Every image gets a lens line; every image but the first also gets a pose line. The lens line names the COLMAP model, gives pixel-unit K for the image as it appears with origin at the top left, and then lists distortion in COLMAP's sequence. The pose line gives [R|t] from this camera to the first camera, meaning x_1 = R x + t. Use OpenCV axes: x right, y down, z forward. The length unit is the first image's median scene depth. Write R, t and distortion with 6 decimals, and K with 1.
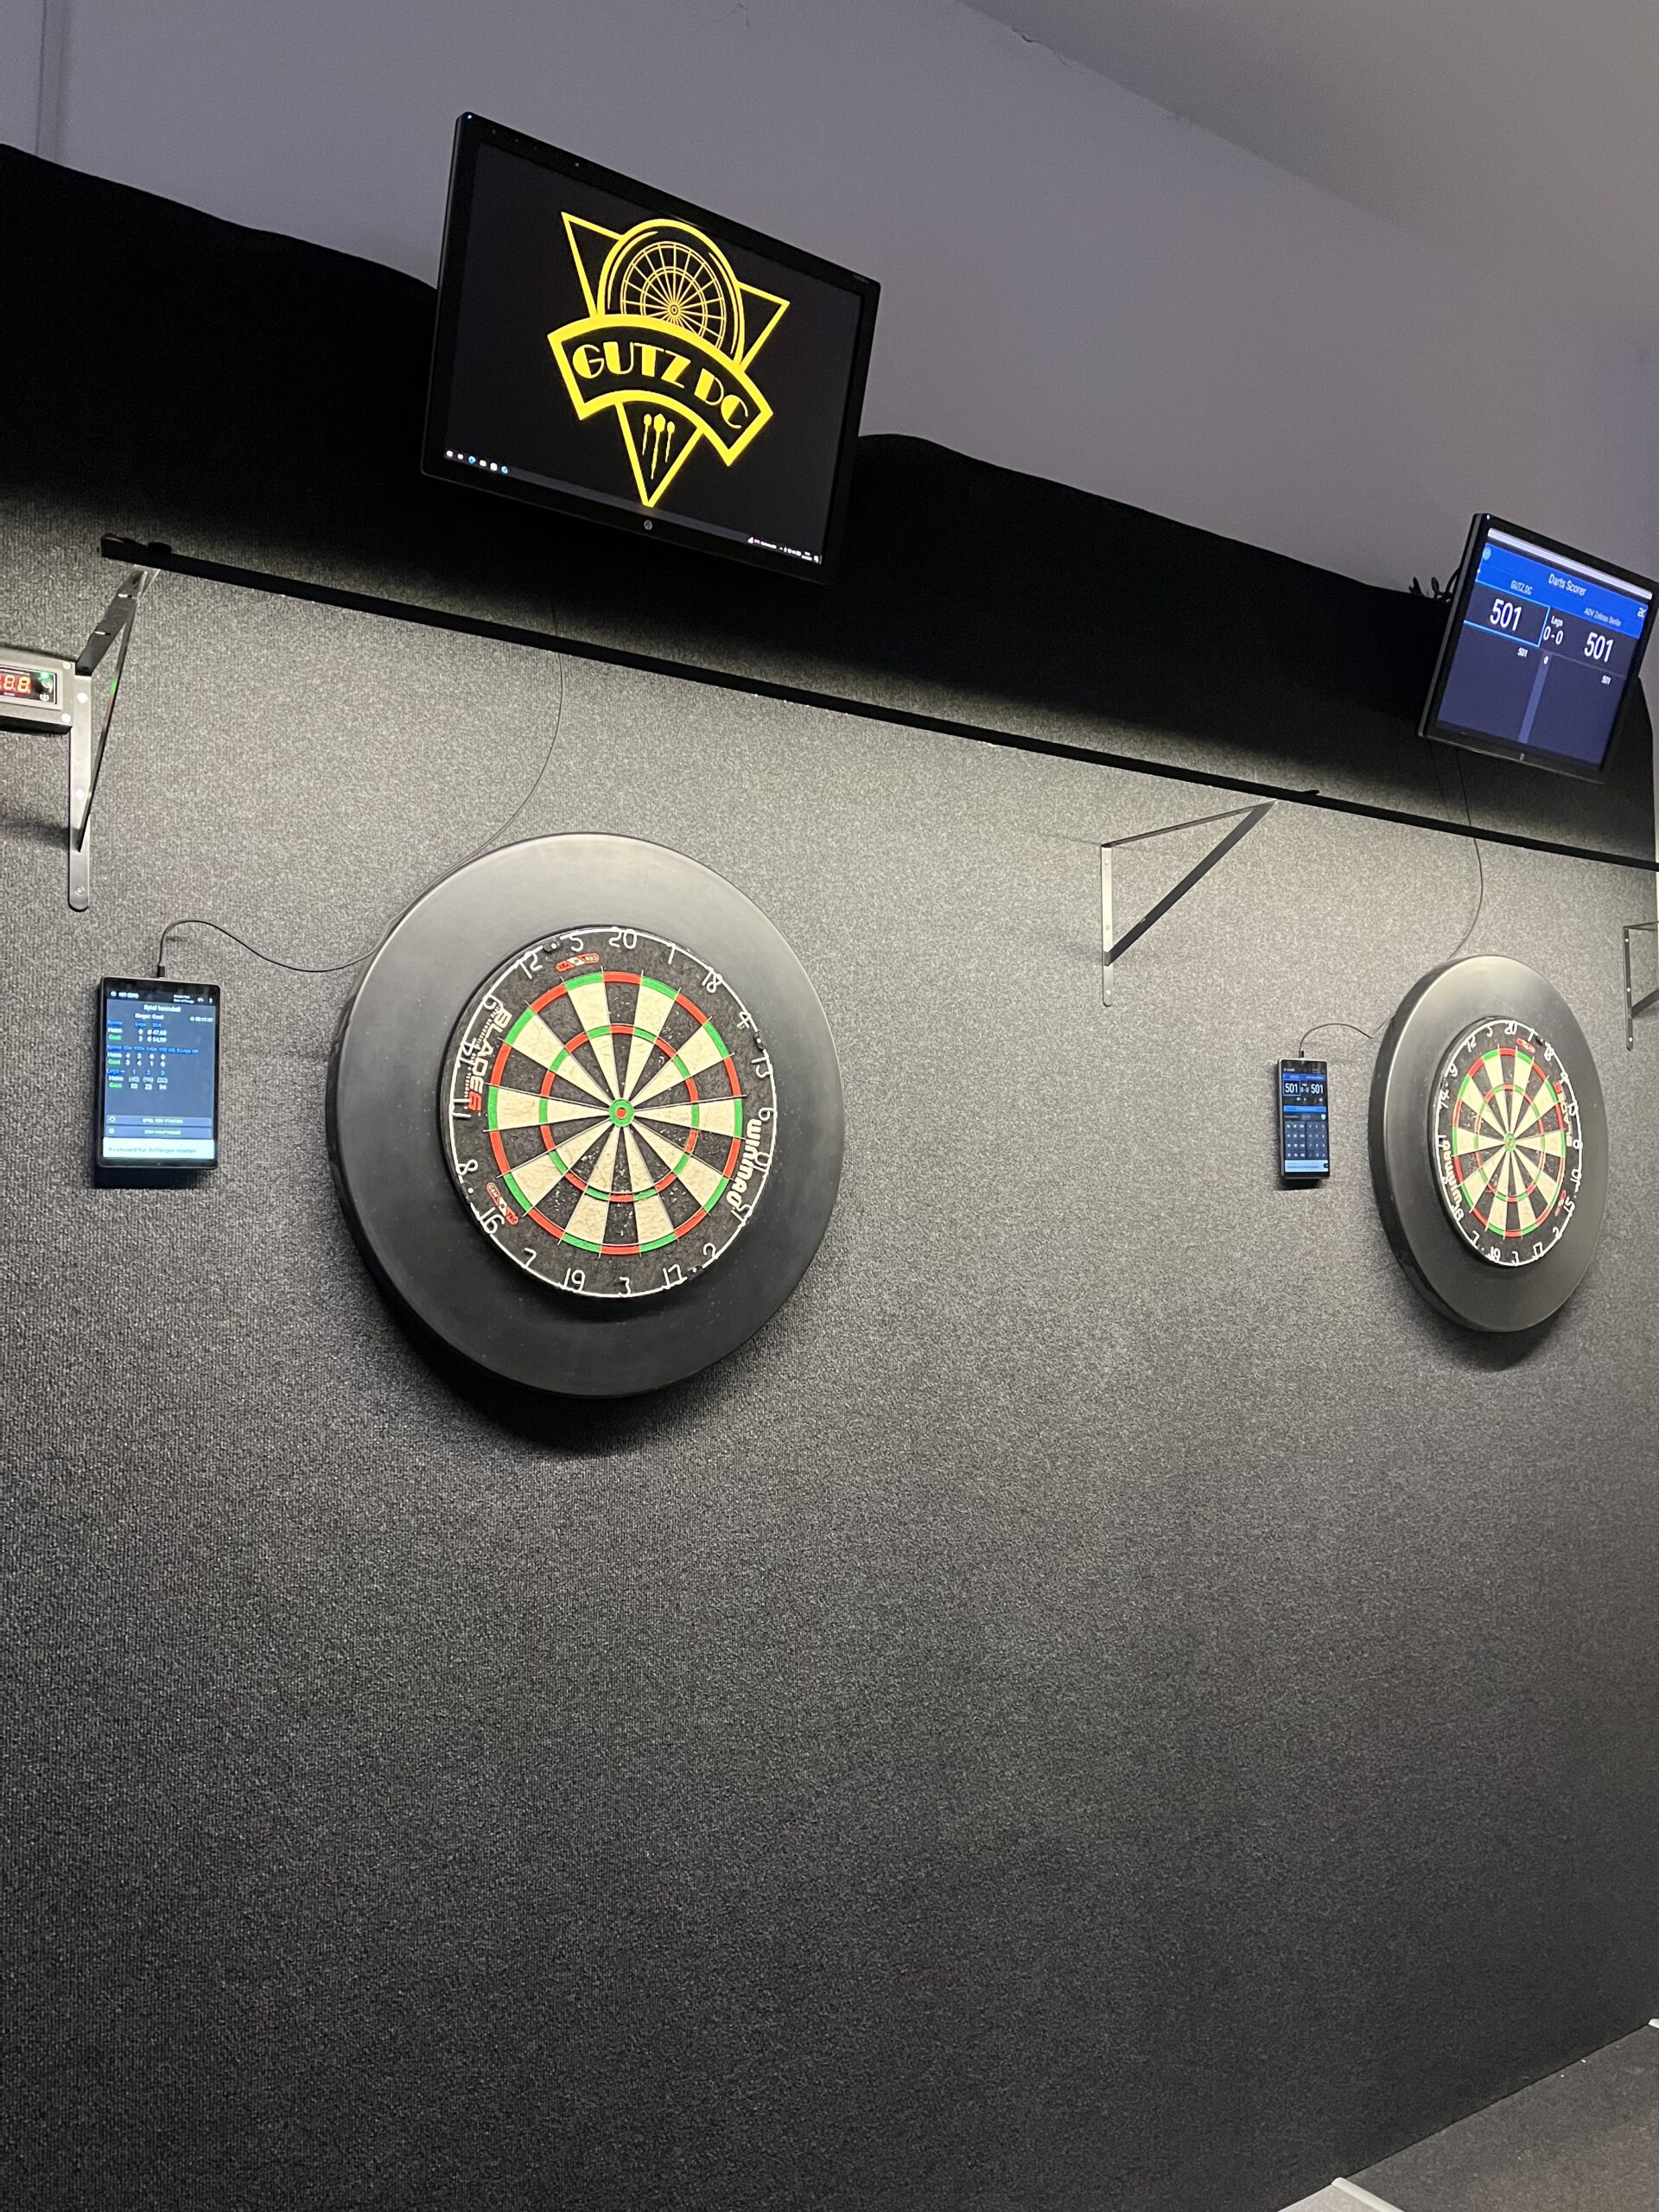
lens RADIAL K [[1672.7, 0, 813.6], [0, 1672.7, 1105.3], [0, 0, 1]] dist [0.053577, -0.059629]
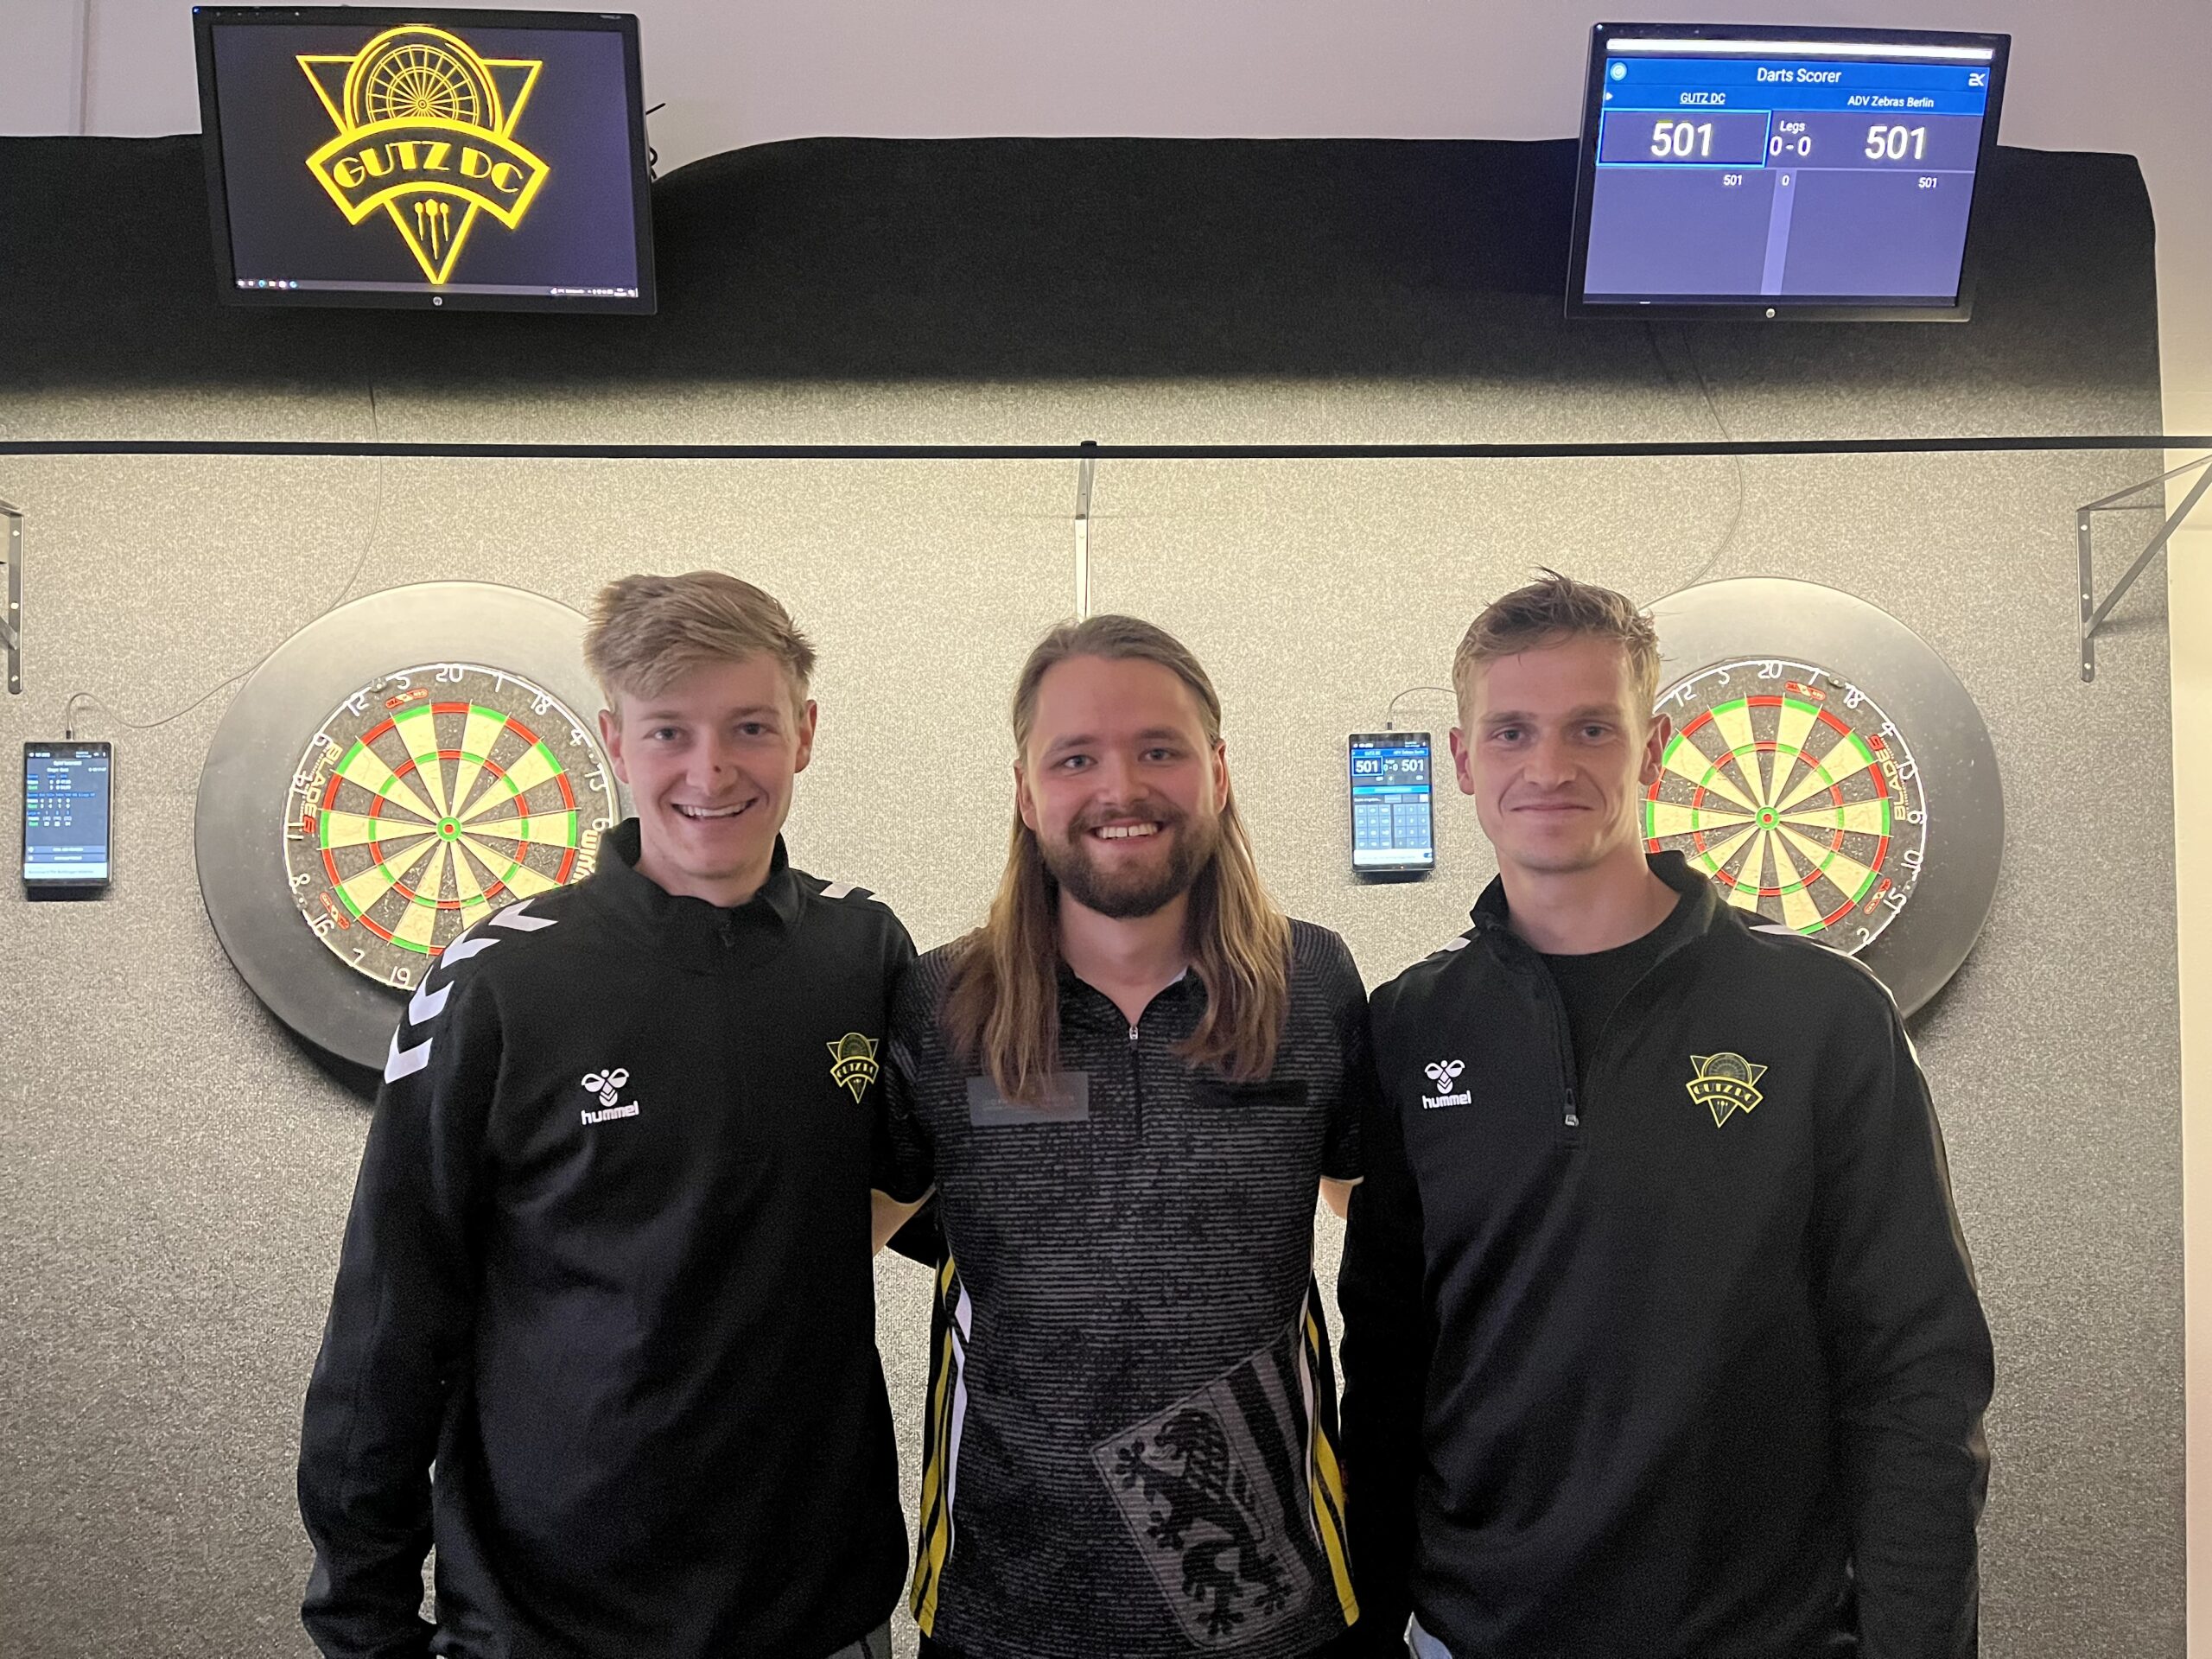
lens RADIAL K [[1672.7, 0, 1122.2], [0, 1672.7, 832.6], [0, 0, 1]] dist [0.053577, -0.059629]
pose [[0.844378, -0.023734, -0.535222, 0.880005], [0.039581, 0.999052, 0.018142, 0.004290], [0.534284, -0.036504, 0.844517, 0.287726]]
